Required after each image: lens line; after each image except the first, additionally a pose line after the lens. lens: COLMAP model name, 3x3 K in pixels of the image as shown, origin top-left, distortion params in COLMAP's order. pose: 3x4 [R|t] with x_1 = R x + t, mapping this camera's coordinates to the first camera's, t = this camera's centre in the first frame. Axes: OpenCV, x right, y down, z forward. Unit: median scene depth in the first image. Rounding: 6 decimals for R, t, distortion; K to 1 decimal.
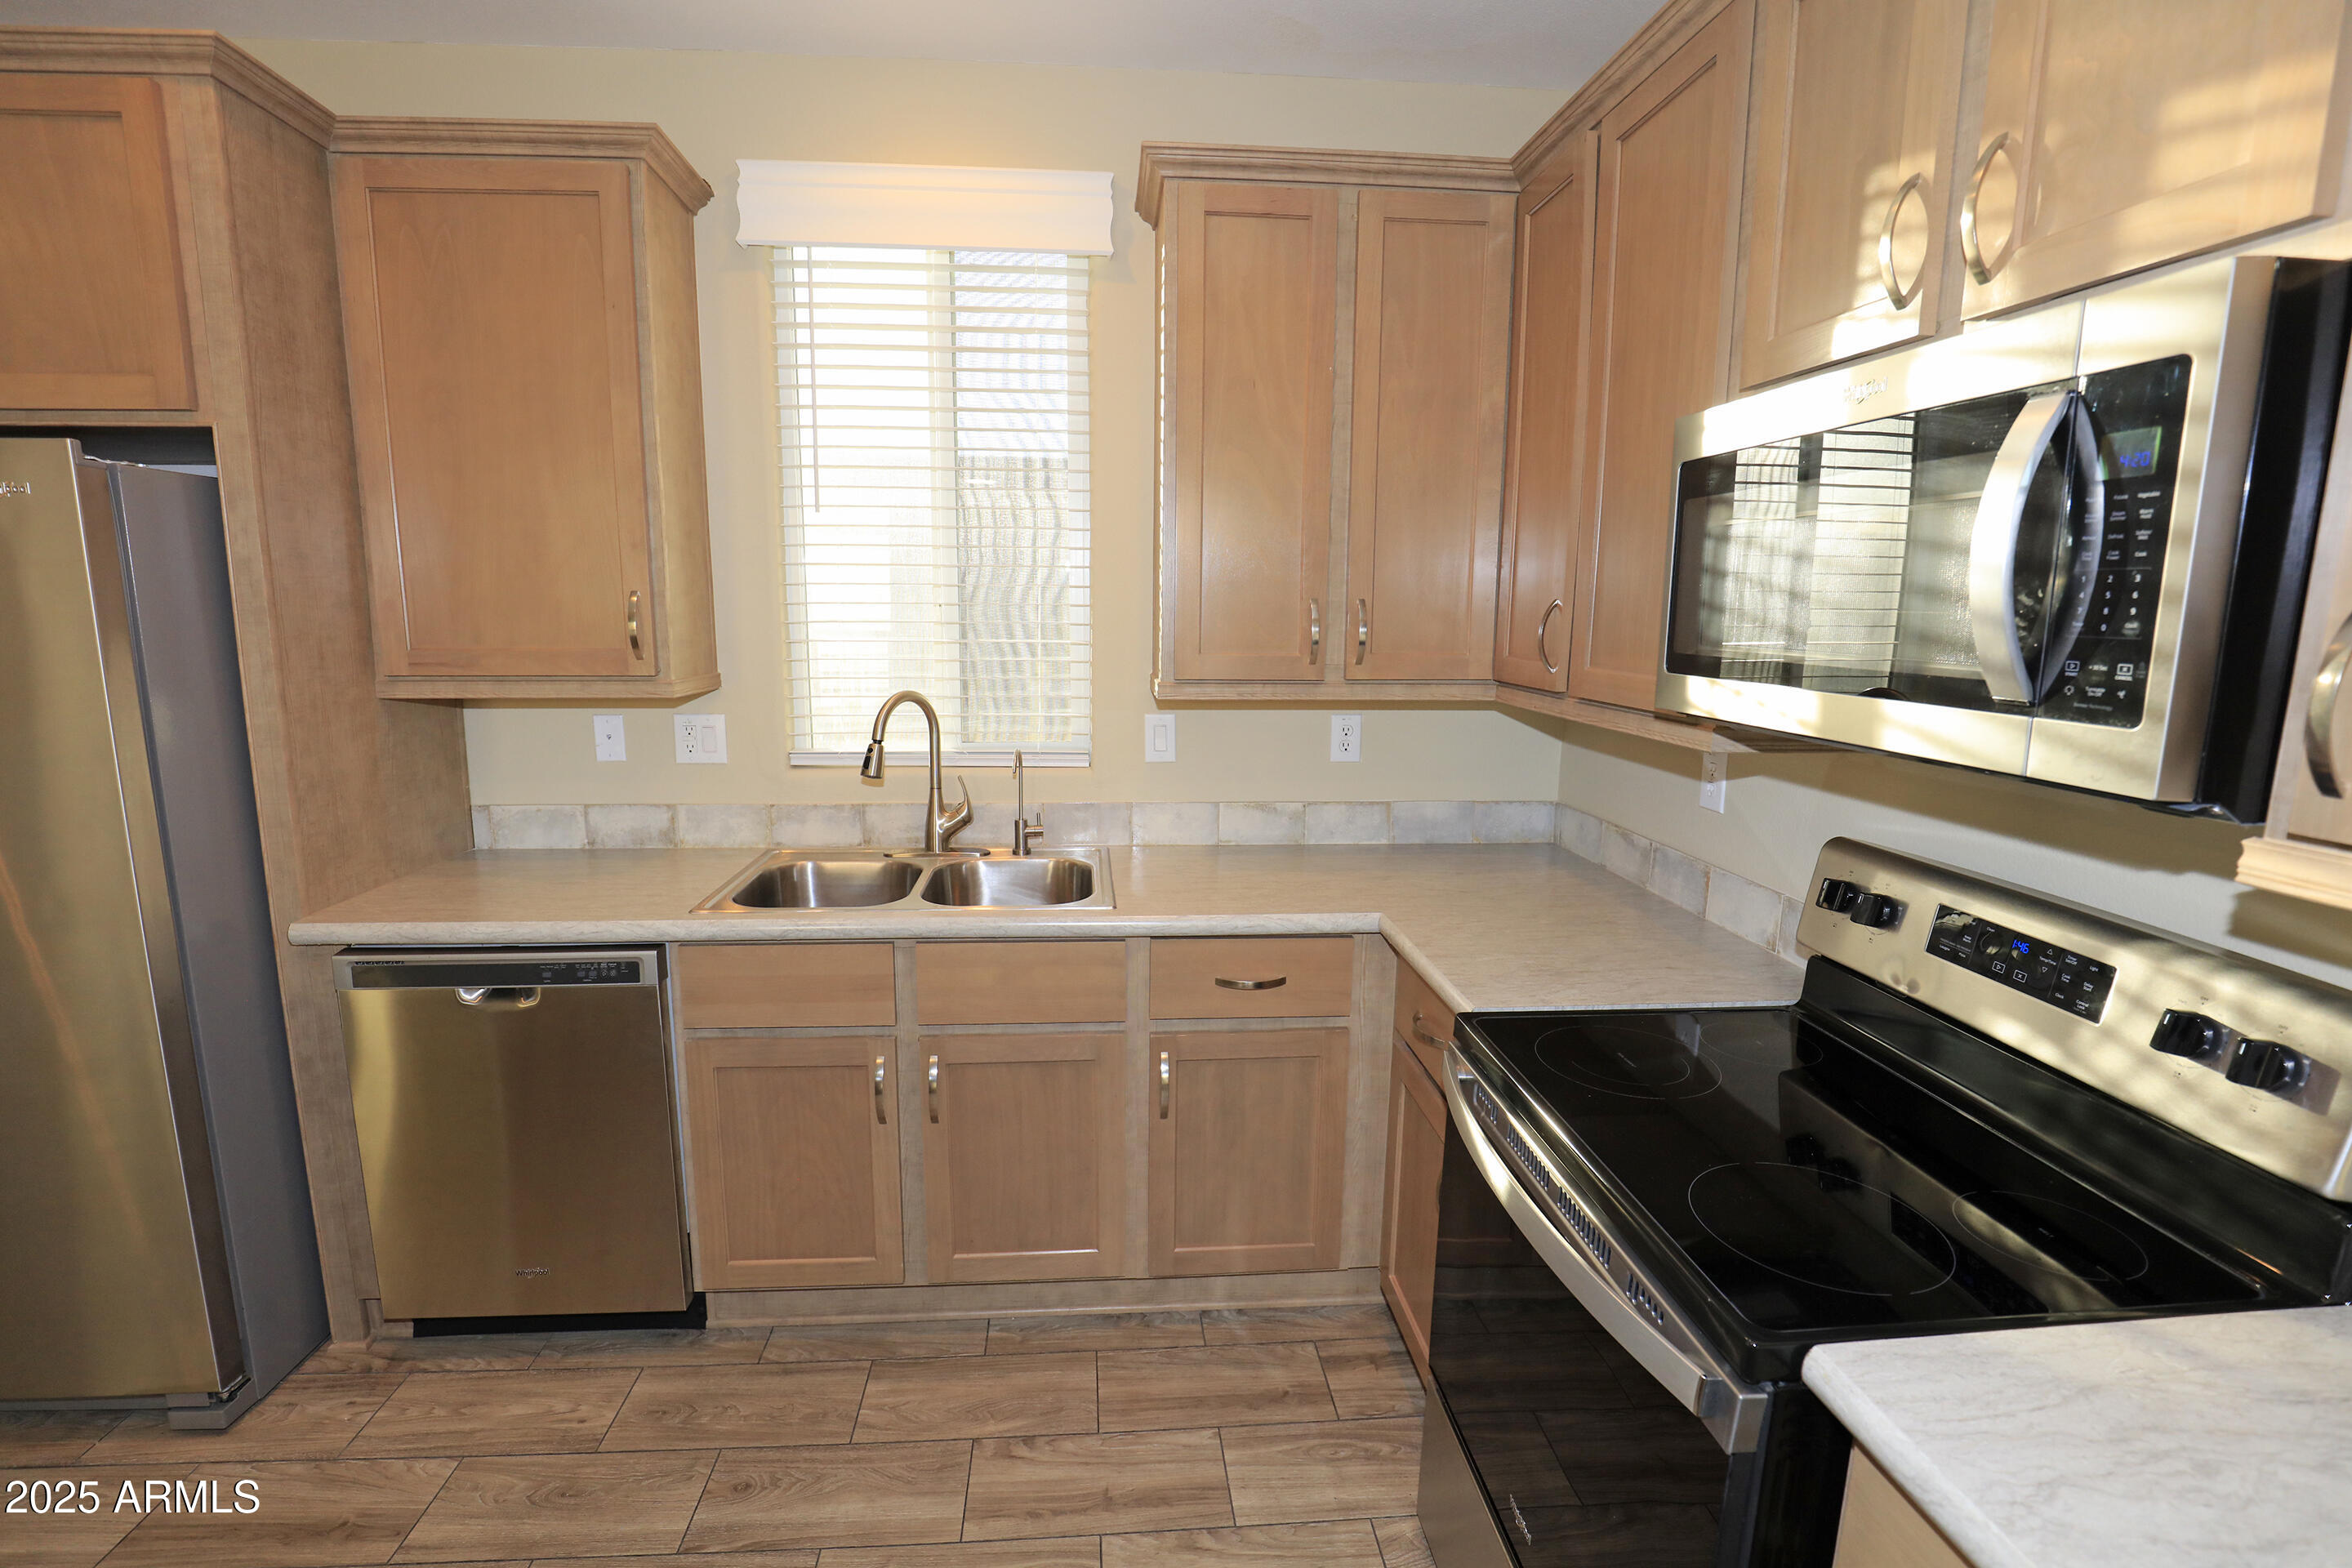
lens RADIAL K [[1086.4, 0, 1166.9], [0, 1086.4, 782.1], [0, 0, 1]] dist [-0.032644, 0.000469]
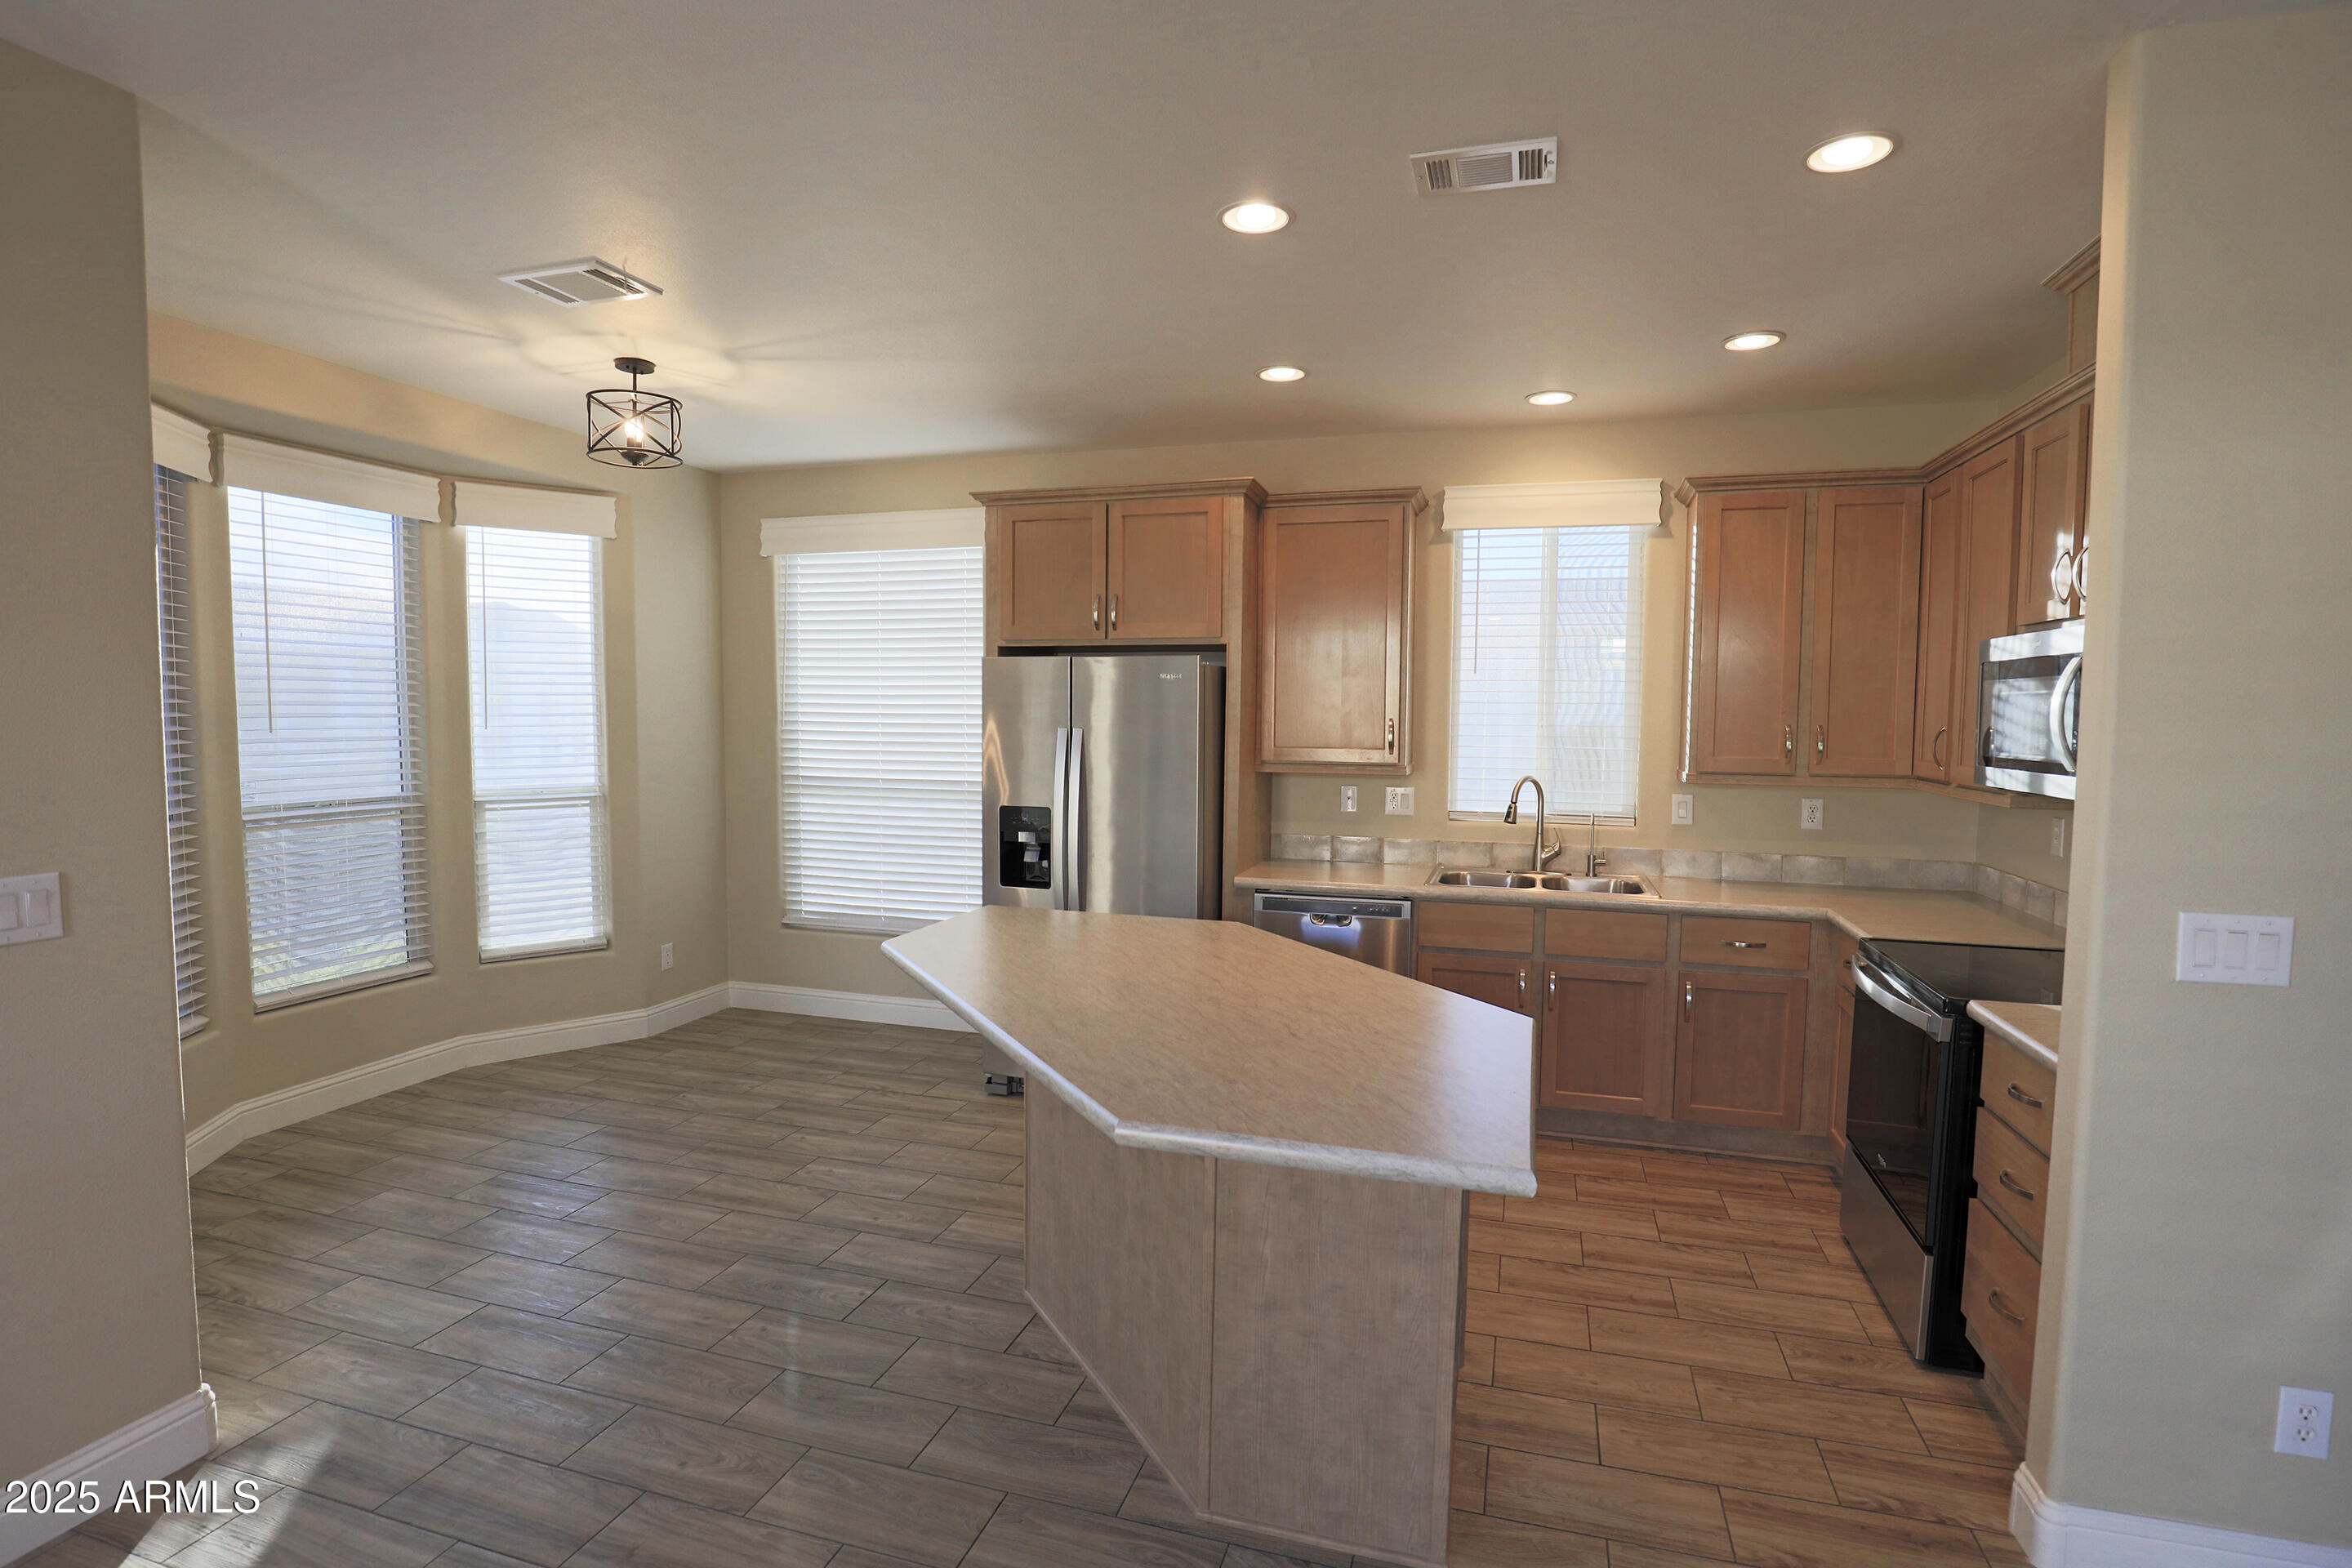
lens RADIAL K [[1133.6, 0, 1166.9], [0, 1133.6, 784.4], [0, 0, 1]] dist [-0.035108, 0.000056]
pose [[0.924704, 0.023947, -0.379932, -0.097043], [-0.062914, 0.993909, -0.090478, 0.145746], [0.375451, 0.107568, 0.920579, -0.993076]]
